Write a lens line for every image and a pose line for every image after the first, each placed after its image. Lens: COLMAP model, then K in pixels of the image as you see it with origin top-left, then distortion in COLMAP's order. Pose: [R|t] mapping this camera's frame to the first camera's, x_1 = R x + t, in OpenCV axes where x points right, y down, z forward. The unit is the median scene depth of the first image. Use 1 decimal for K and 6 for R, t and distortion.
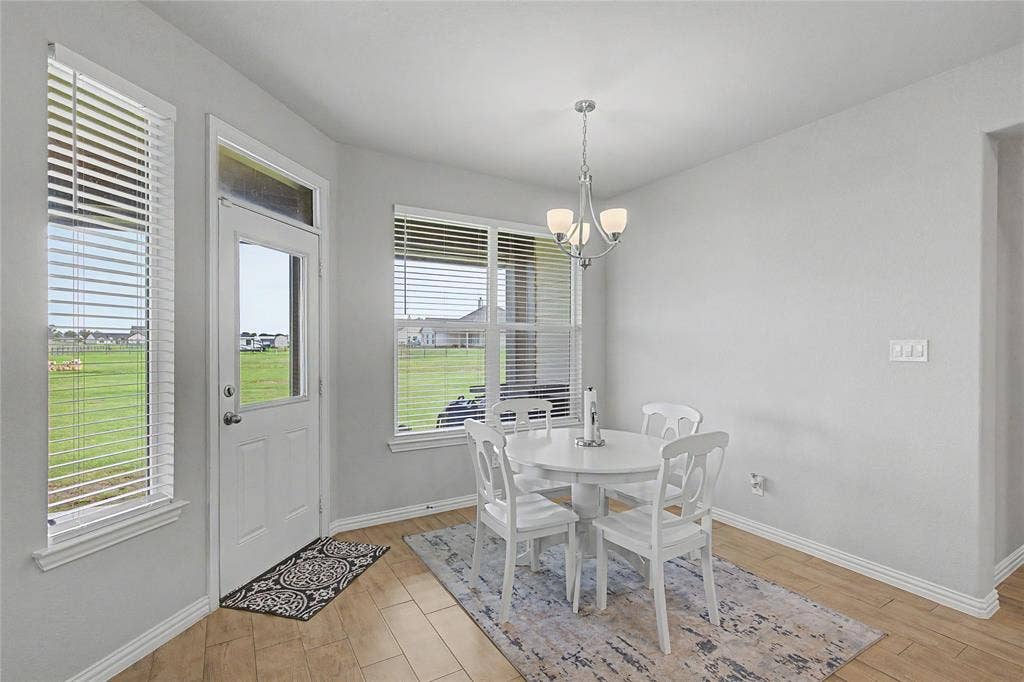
lens RADIAL K [[466.1, 0, 515.9], [0, 466.1, 350.5], [0, 0, 1]] dist [0.001110, 0.000939]
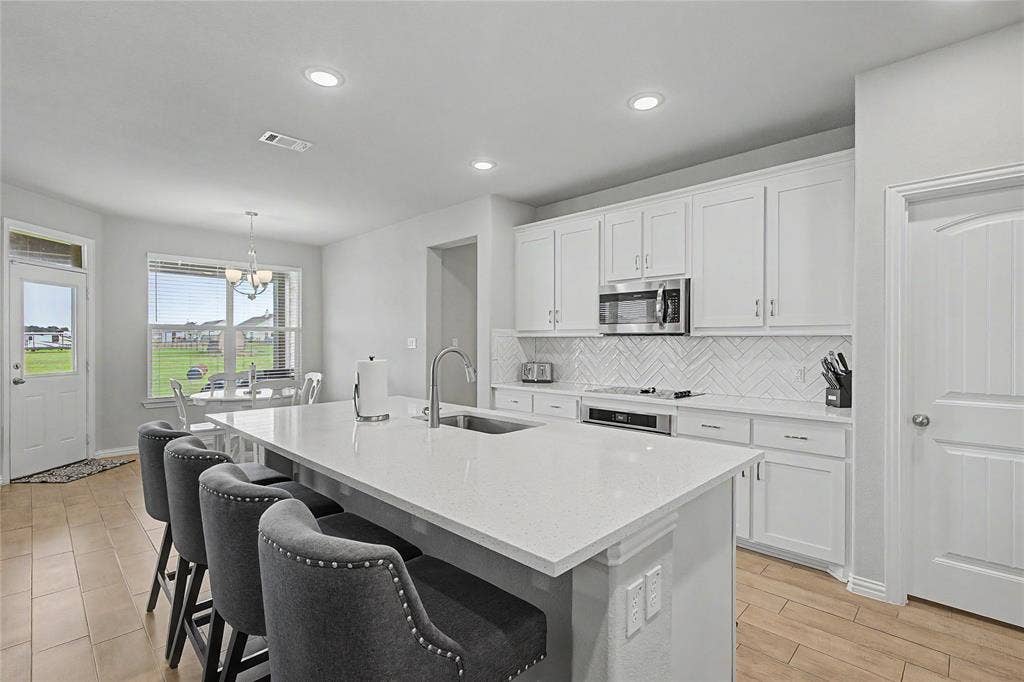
lens RADIAL K [[466.1, 0, 517.7], [0, 466.1, 344.5], [0, 0, 1]] dist [0.001110, 0.000939]
pose [[0.966891, -0.004153, 0.255157, 0.630716], [0.005291, 0.999979, -0.003771, 0.014878], [-0.255136, 0.004997, 0.966892, -0.983358]]
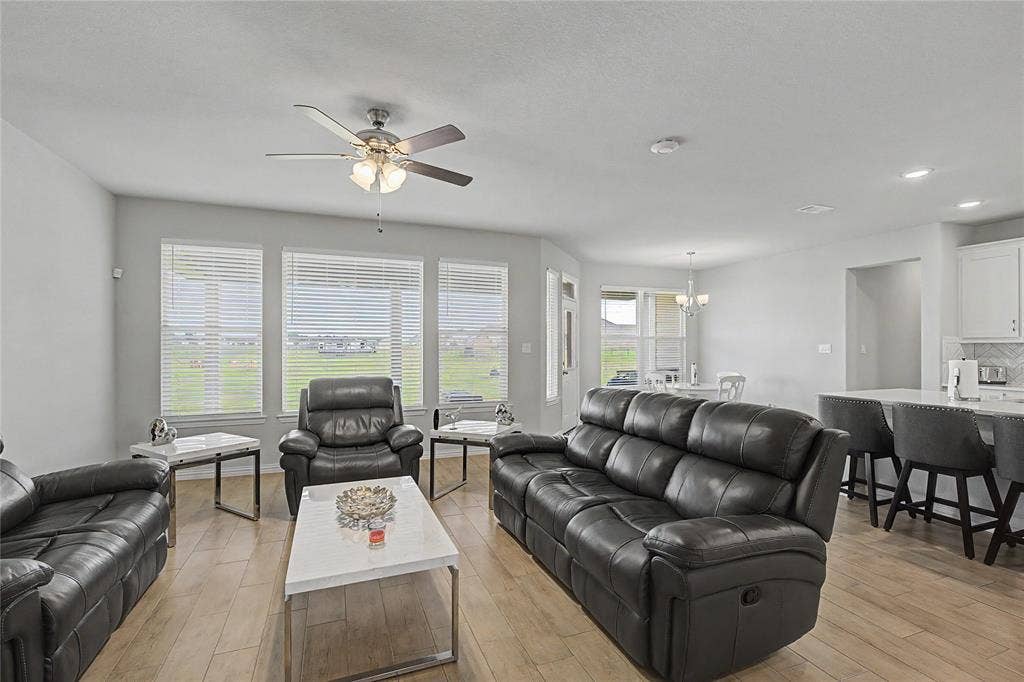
lens RADIAL K [[466.1, 0, 512.6], [0, 466.1, 342.1], [0, 0, 1]] dist [0.001110, 0.000939]
pose [[0.983831, -0.005286, -0.179020, -0.324880], [0.001491, 0.999771, -0.021325, 0.014512], [0.179092, 0.020713, 0.983614, -1.525352]]
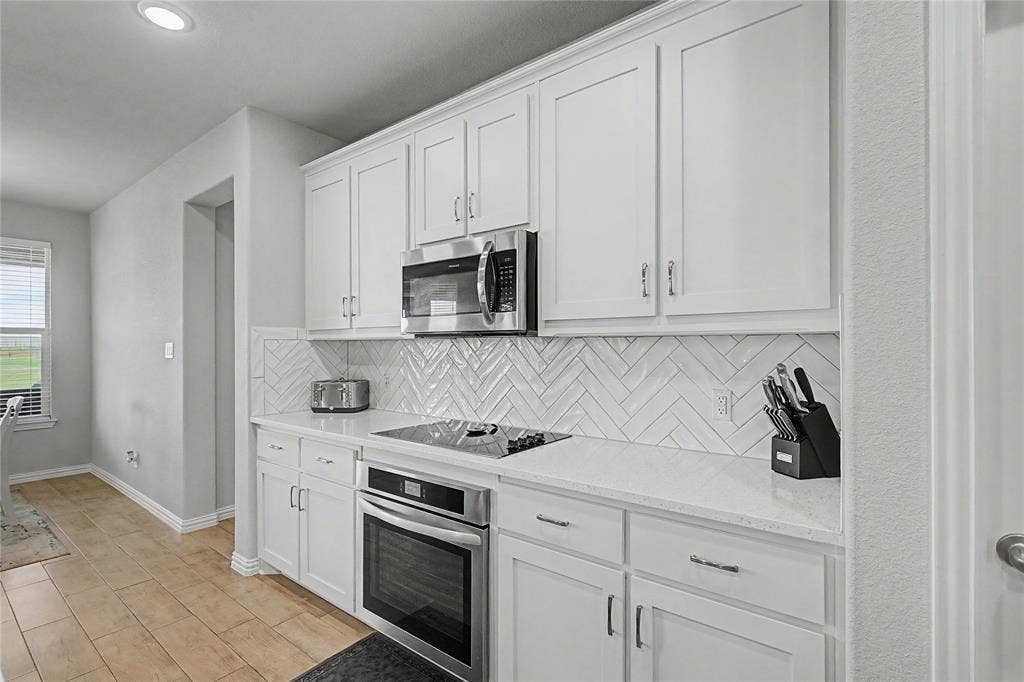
lens RADIAL K [[466.1, 0, 516.5], [0, 466.1, 346.4], [0, 0, 1]] dist [0.001110, 0.000939]
pose [[0.929804, -0.006228, 0.368002, 1.069484], [0.010458, 0.999900, -0.009502, 0.011344], [-0.367906, 0.012683, 0.929777, -0.565287]]
